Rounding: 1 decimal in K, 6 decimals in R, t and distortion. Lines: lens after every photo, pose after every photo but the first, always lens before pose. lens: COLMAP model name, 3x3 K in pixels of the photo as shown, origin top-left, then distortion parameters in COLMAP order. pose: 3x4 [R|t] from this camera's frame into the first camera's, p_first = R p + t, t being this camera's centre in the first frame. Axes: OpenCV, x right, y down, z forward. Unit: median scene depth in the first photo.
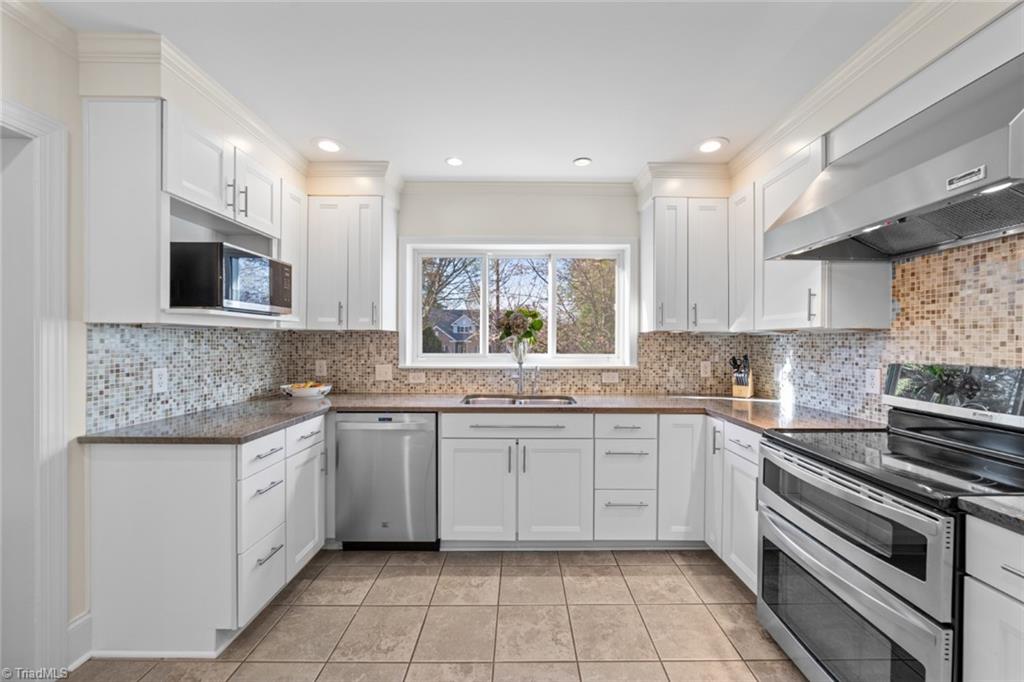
lens RADIAL K [[390.7, 0, 516.4], [0, 390.7, 341.9], [0, 0, 1]] dist [-0.003793, 0.001642]
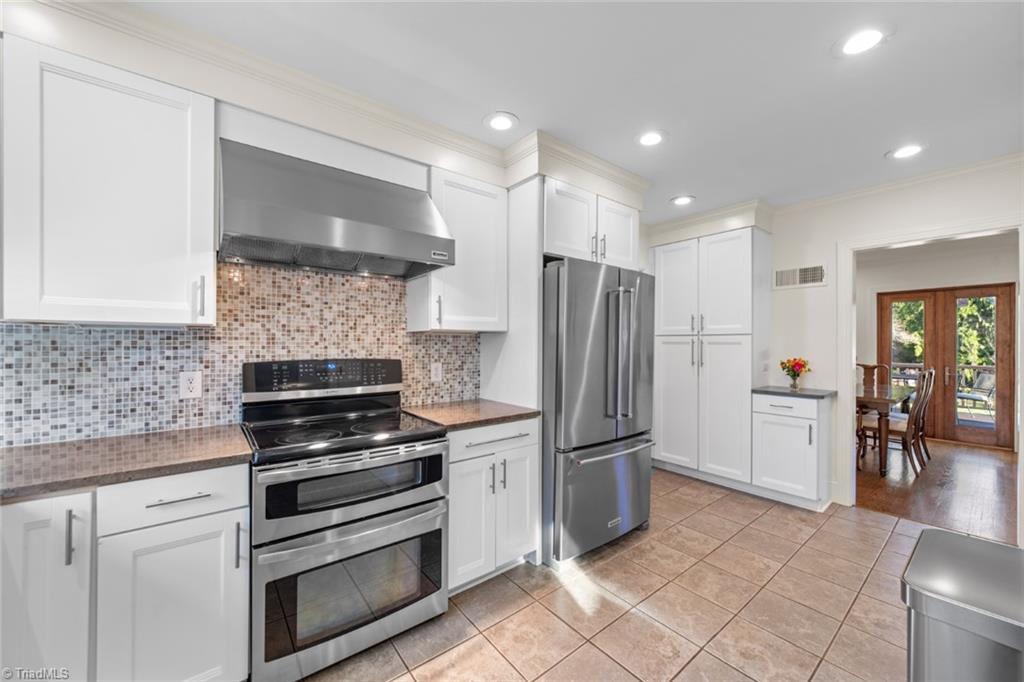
lens RADIAL K [[390.7, 0, 517.2], [0, 390.7, 346.2], [0, 0, 1]] dist [-0.003793, 0.001642]
pose [[-0.625994, -0.004339, 0.779816, -0.448295], [-0.000262, 0.999986, 0.005354, 0.008203], [-0.779828, 0.003147, -0.625986, 1.571724]]
